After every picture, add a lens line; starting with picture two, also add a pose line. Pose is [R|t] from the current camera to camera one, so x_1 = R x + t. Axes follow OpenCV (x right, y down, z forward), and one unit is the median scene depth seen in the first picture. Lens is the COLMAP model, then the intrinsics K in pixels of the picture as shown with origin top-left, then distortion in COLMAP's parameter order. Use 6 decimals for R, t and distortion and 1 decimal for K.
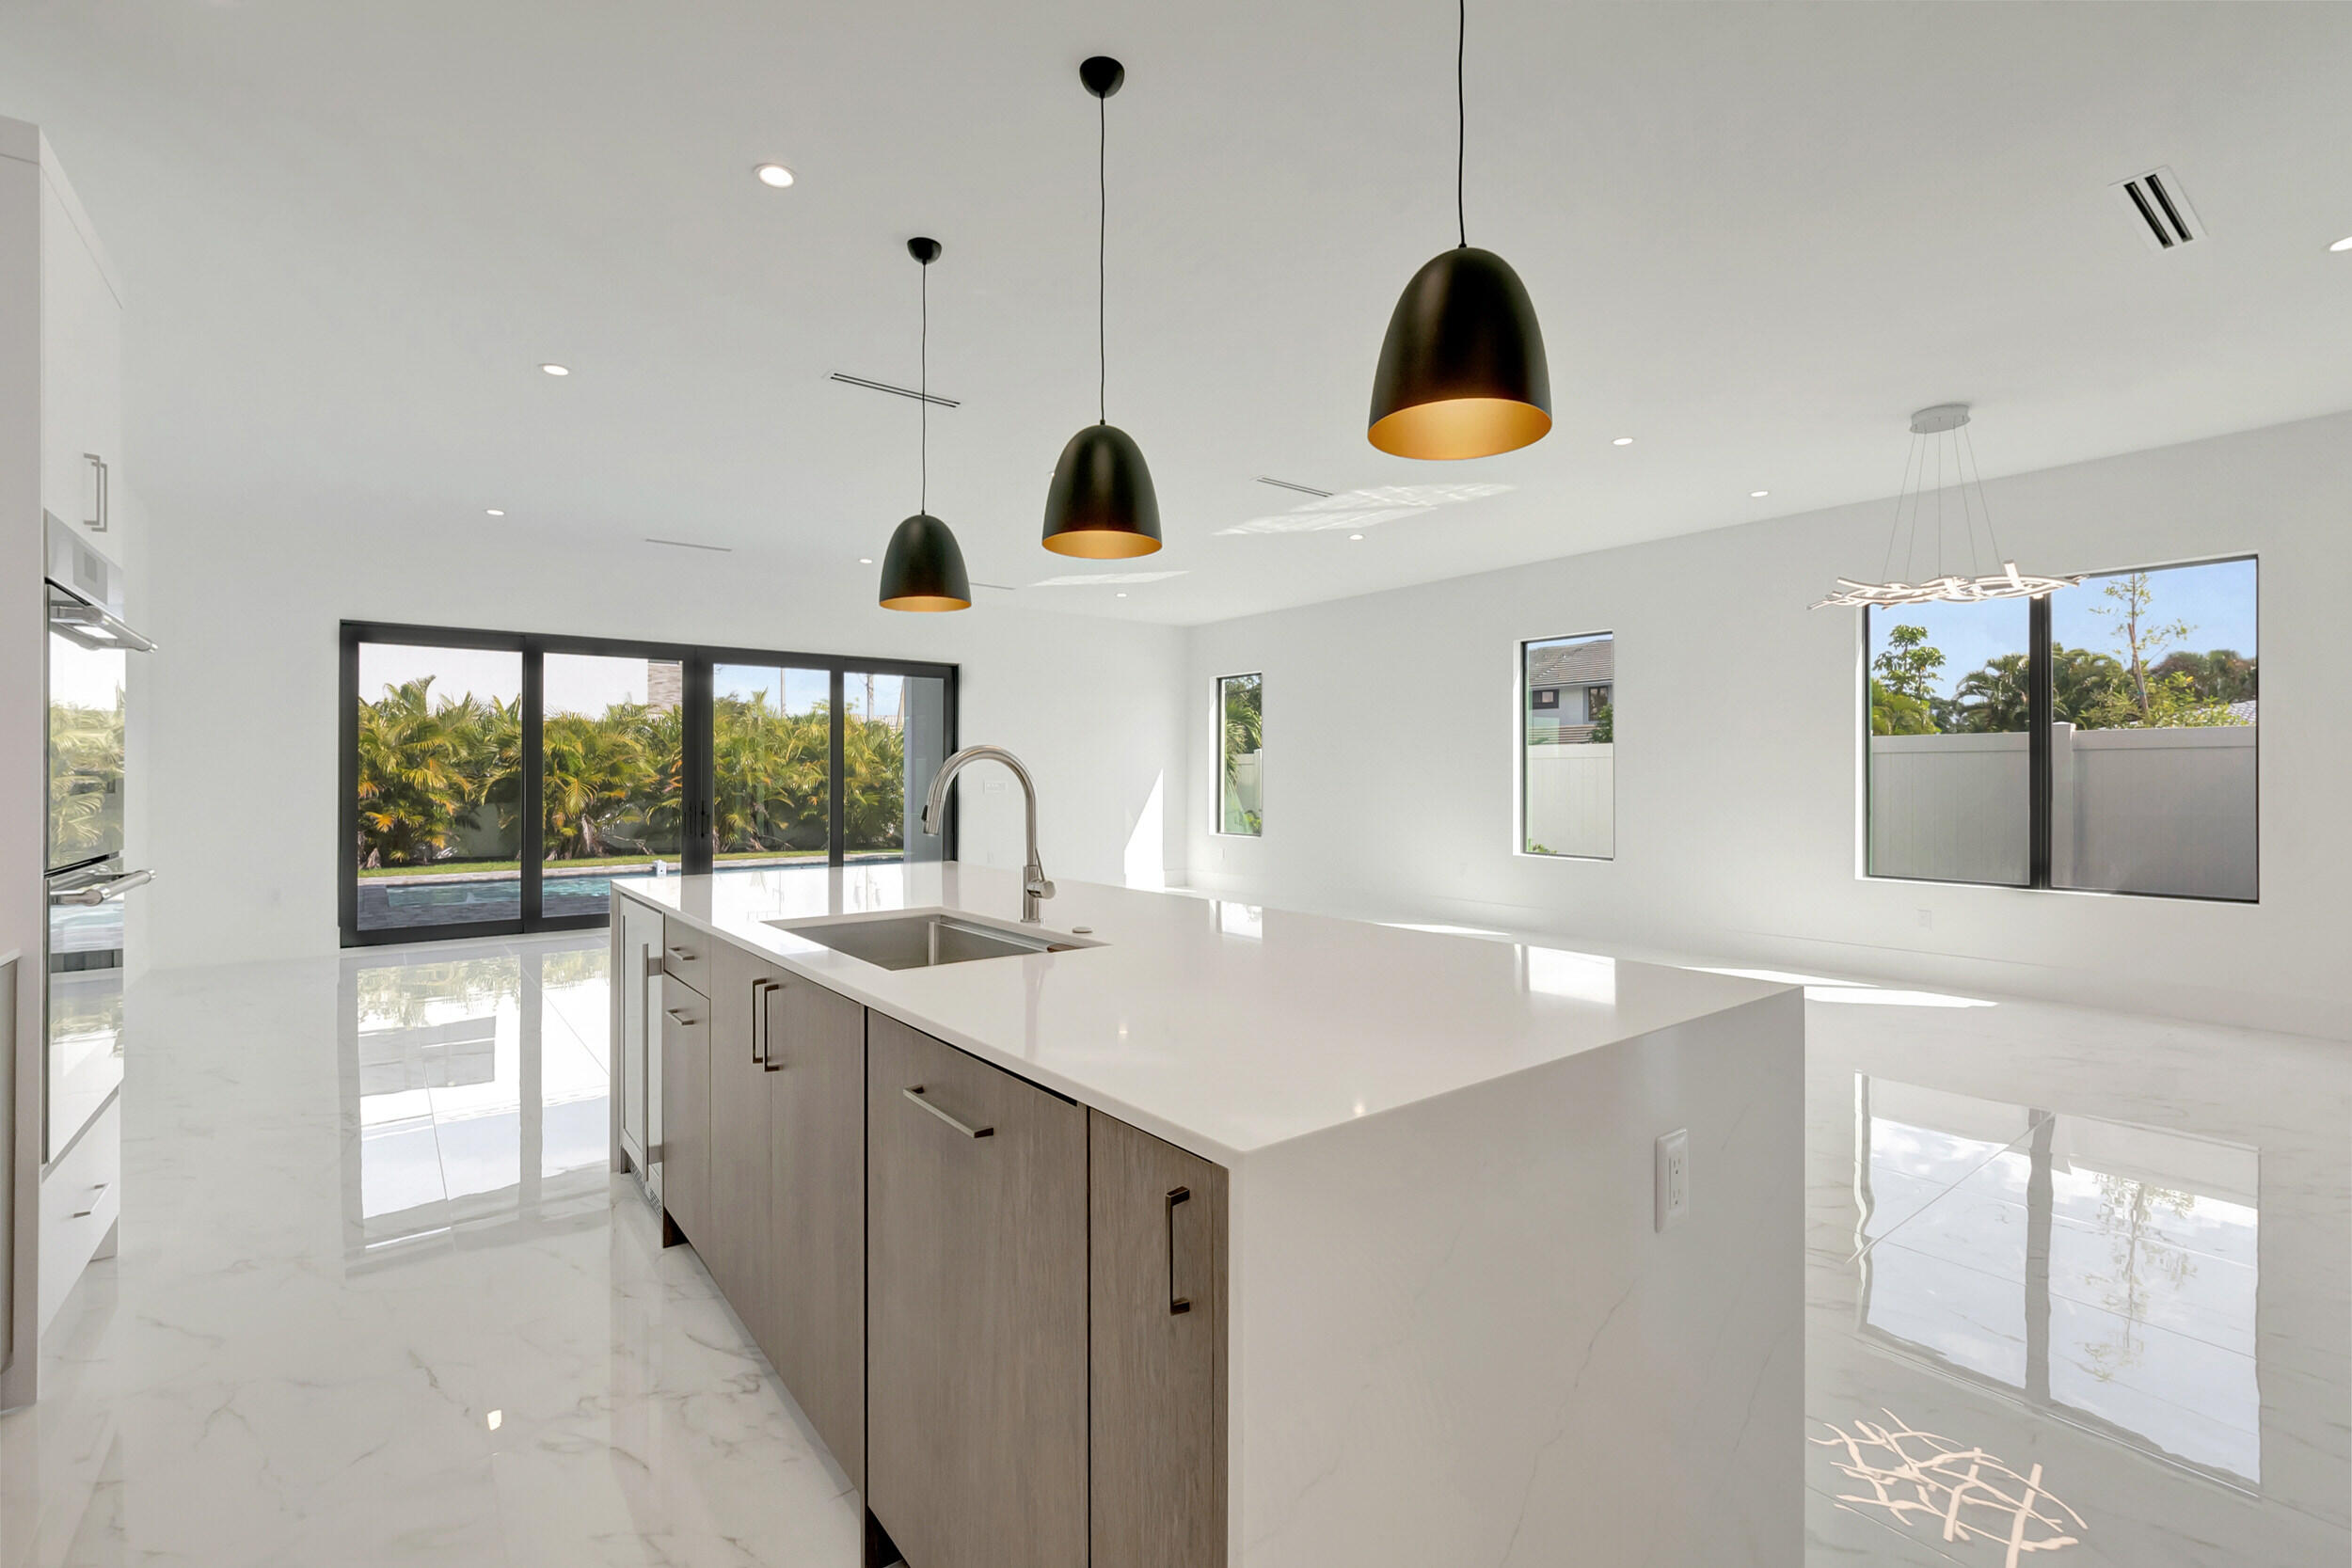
lens RADIAL K [[1035.4, 0, 1167.1], [0, 1035.4, 777.9], [0, 0, 1]] dist [-0.001283, 0.000179]
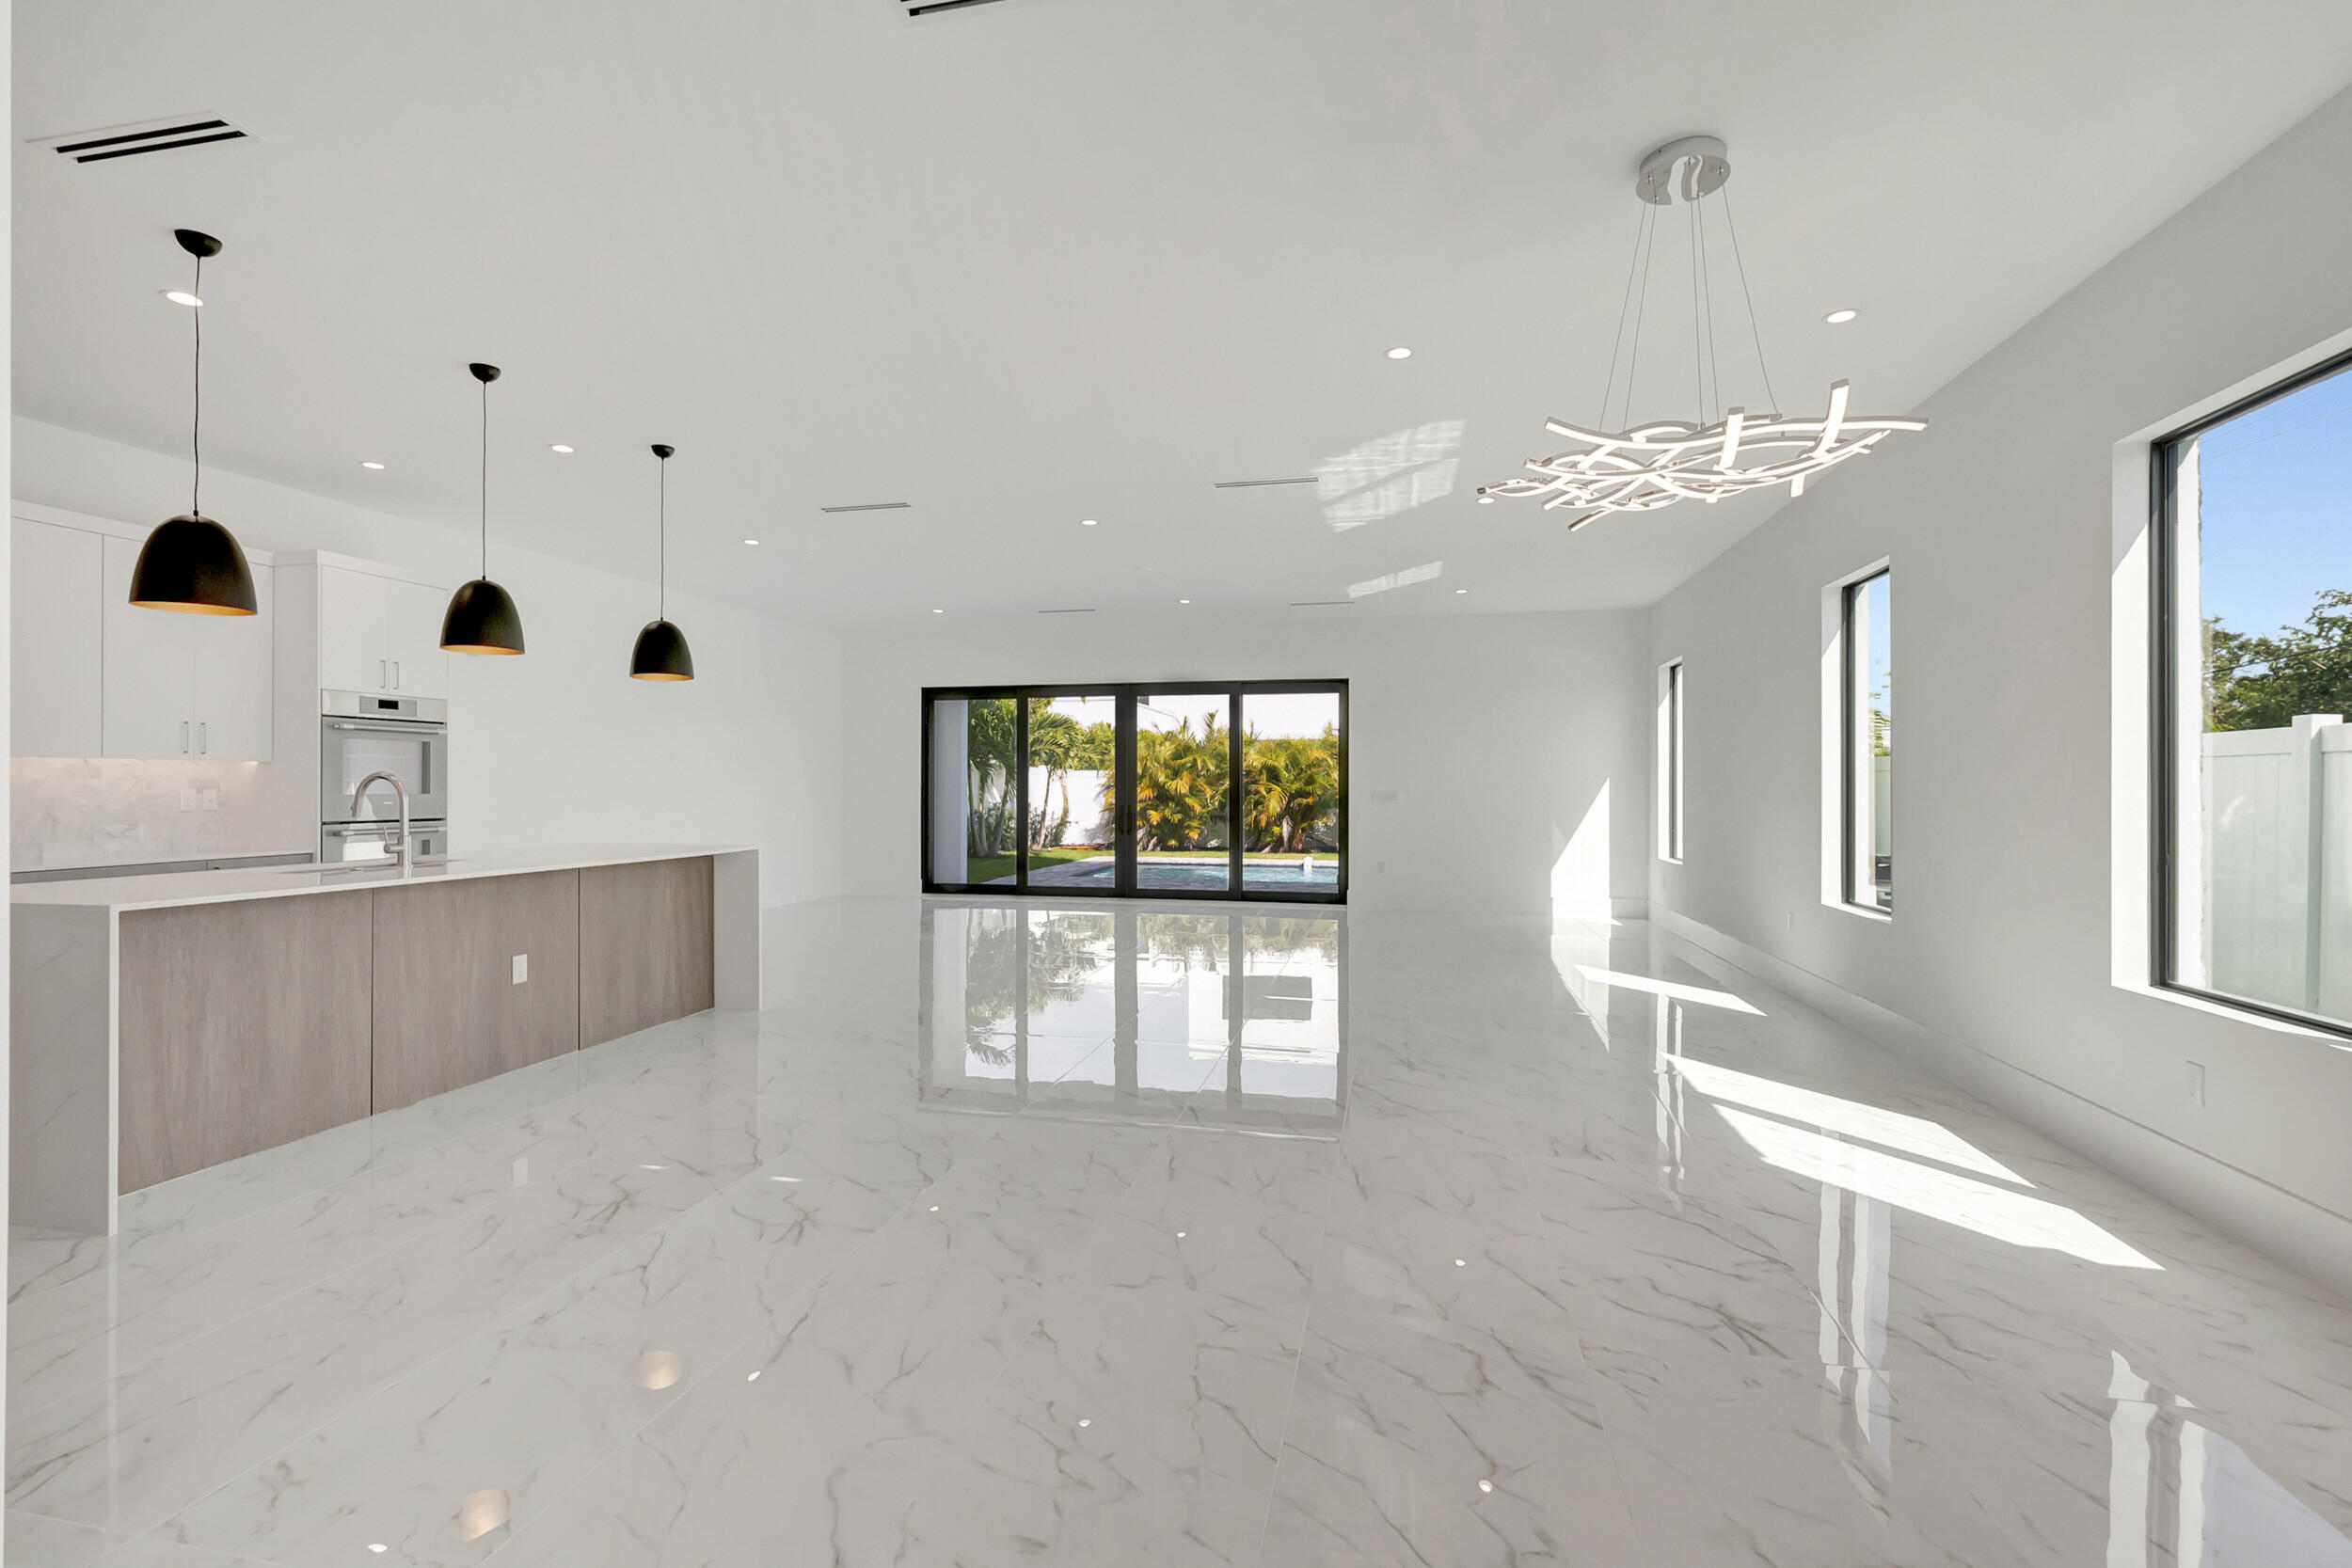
lens RADIAL K [[1037.7, 0, 1172.8], [0, 1037.7, 784.7], [0, 0, 1]] dist [0.001423, 0.000621]
pose [[0.636032, 0.003760, -0.771653, 0.309257], [-0.006156, 0.999981, -0.000201, -0.001432], [0.771638, 0.004878, 0.636043, 0.128294]]
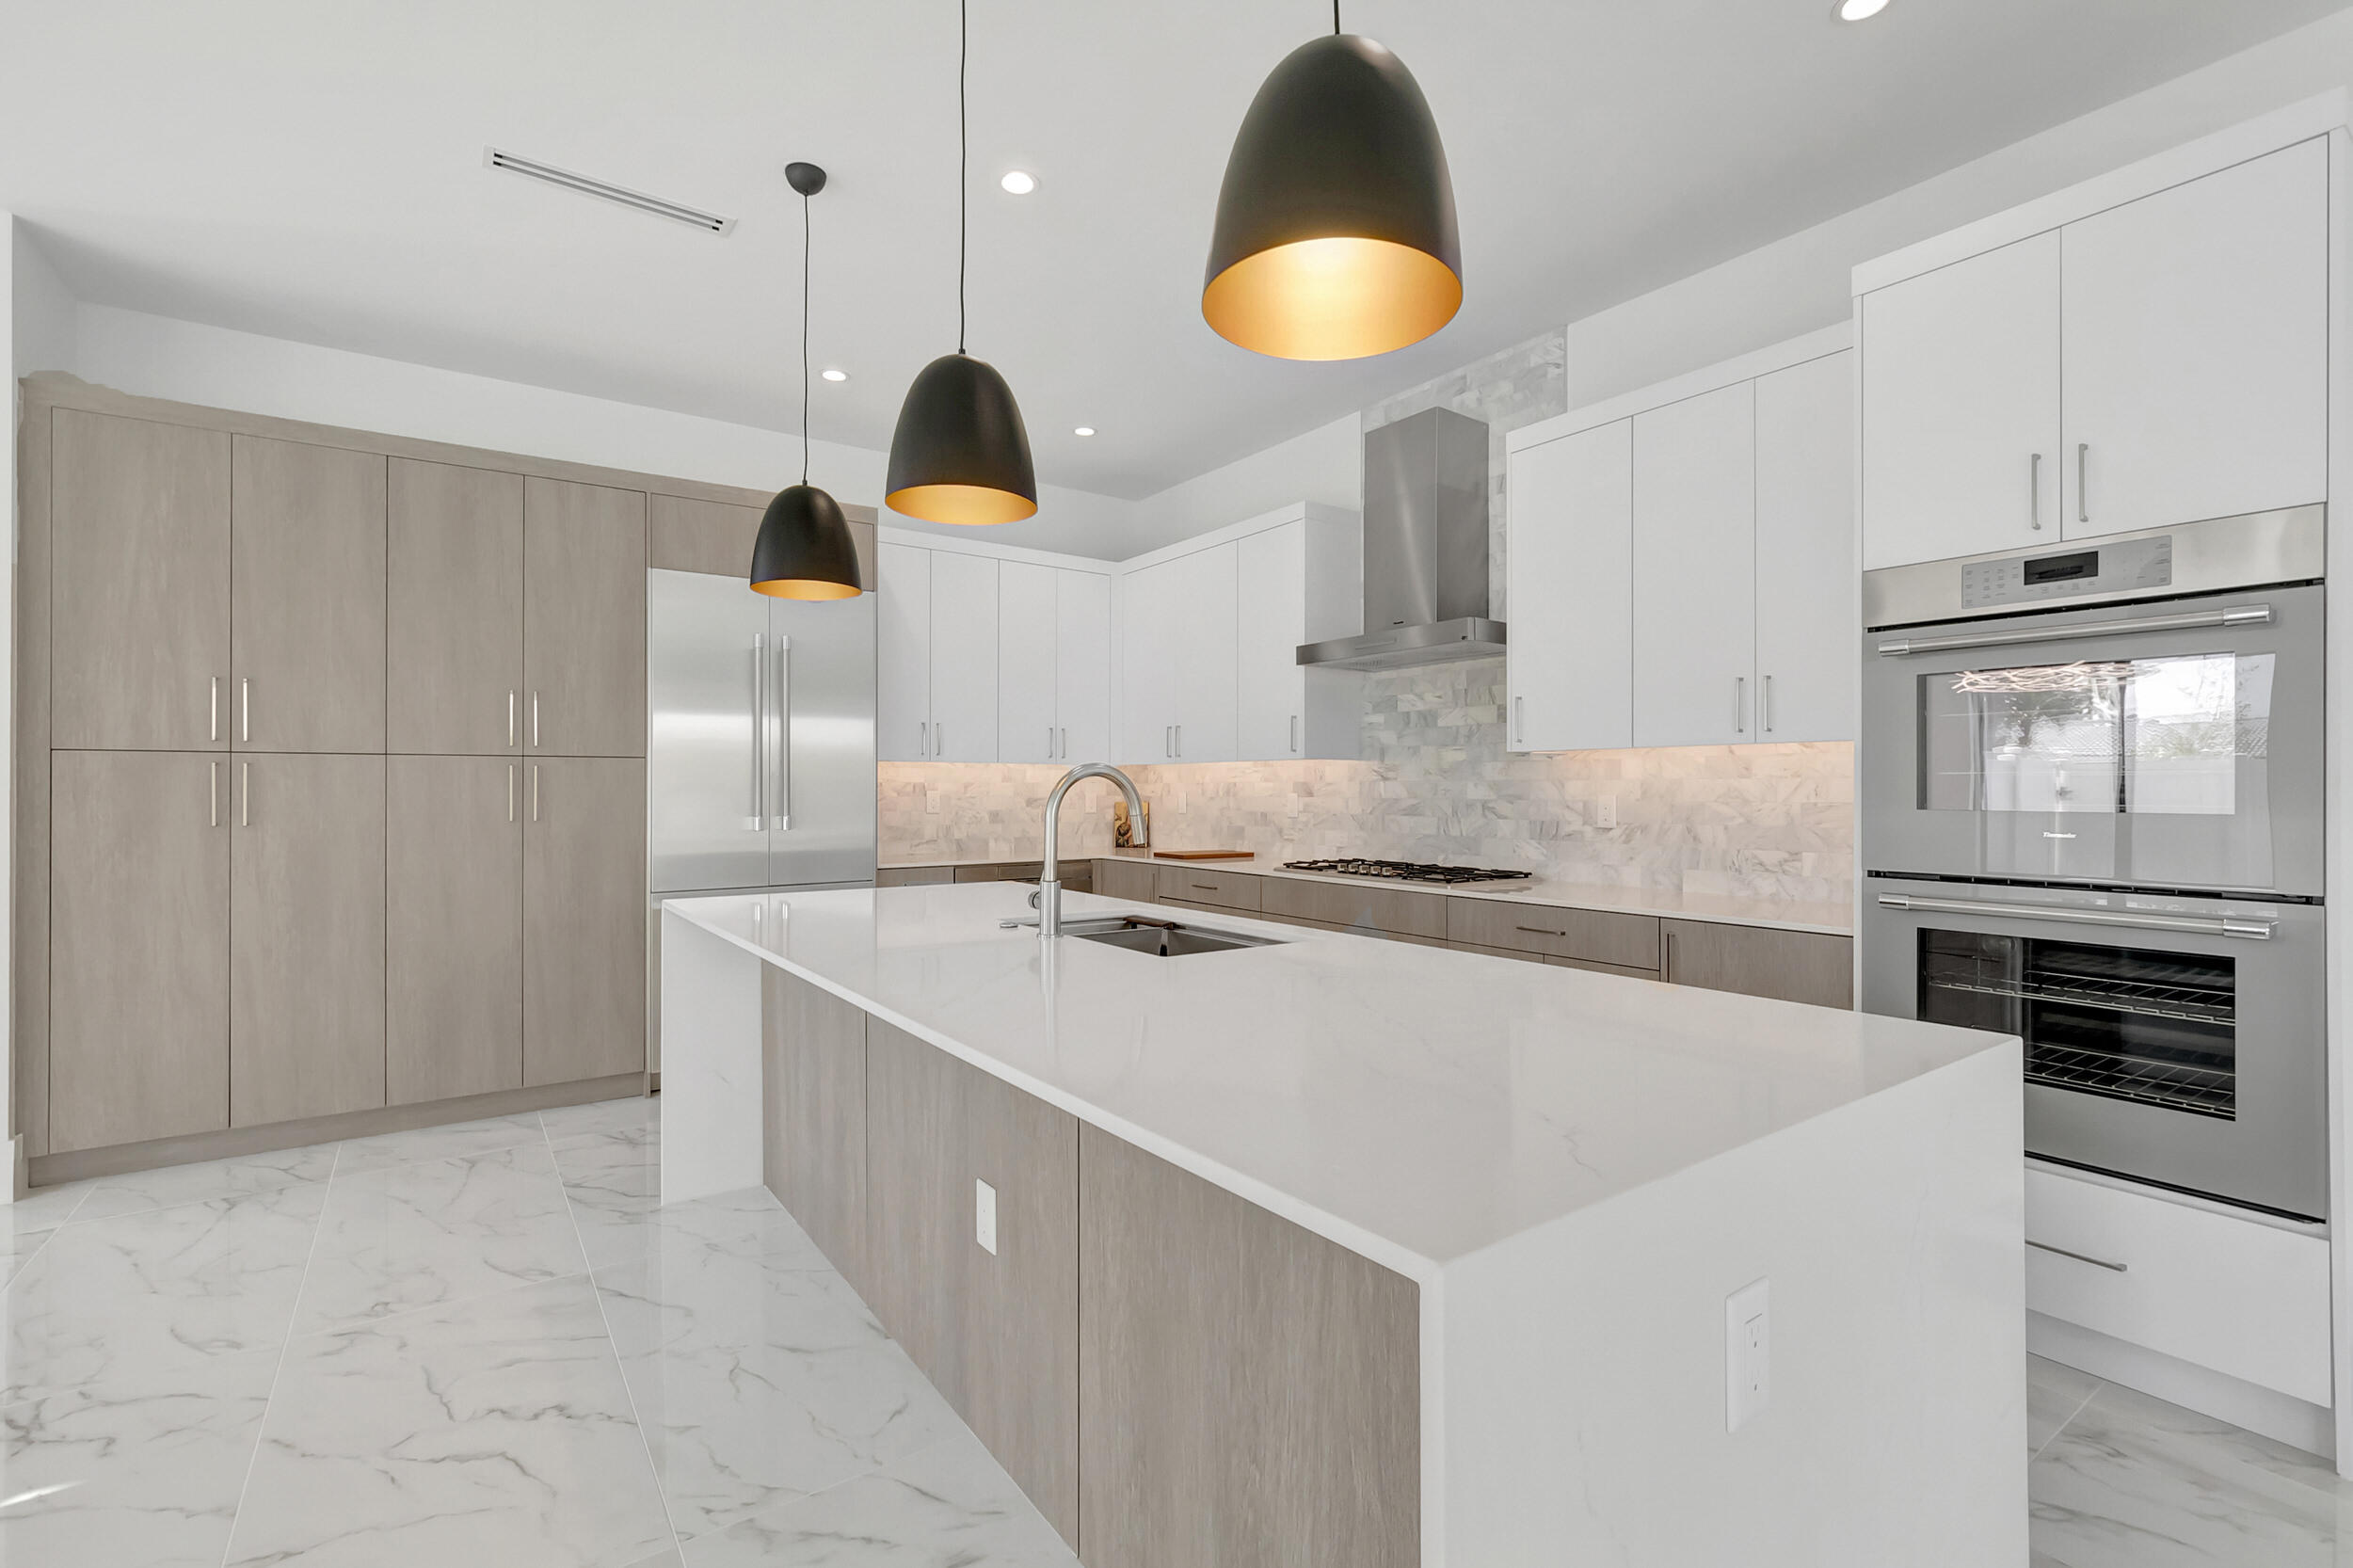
lens RADIAL K [[1038.3, 0, 1173.3], [0, 1038.3, 784.7], [0, 0, 1]] dist [0.001423, 0.000621]
pose [[-0.998943, 0.005651, 0.045610, -0.036838], [0.005682, 0.999984, 0.000543, -0.000776], [-0.045607, 0.000802, -0.998959, 0.285853]]
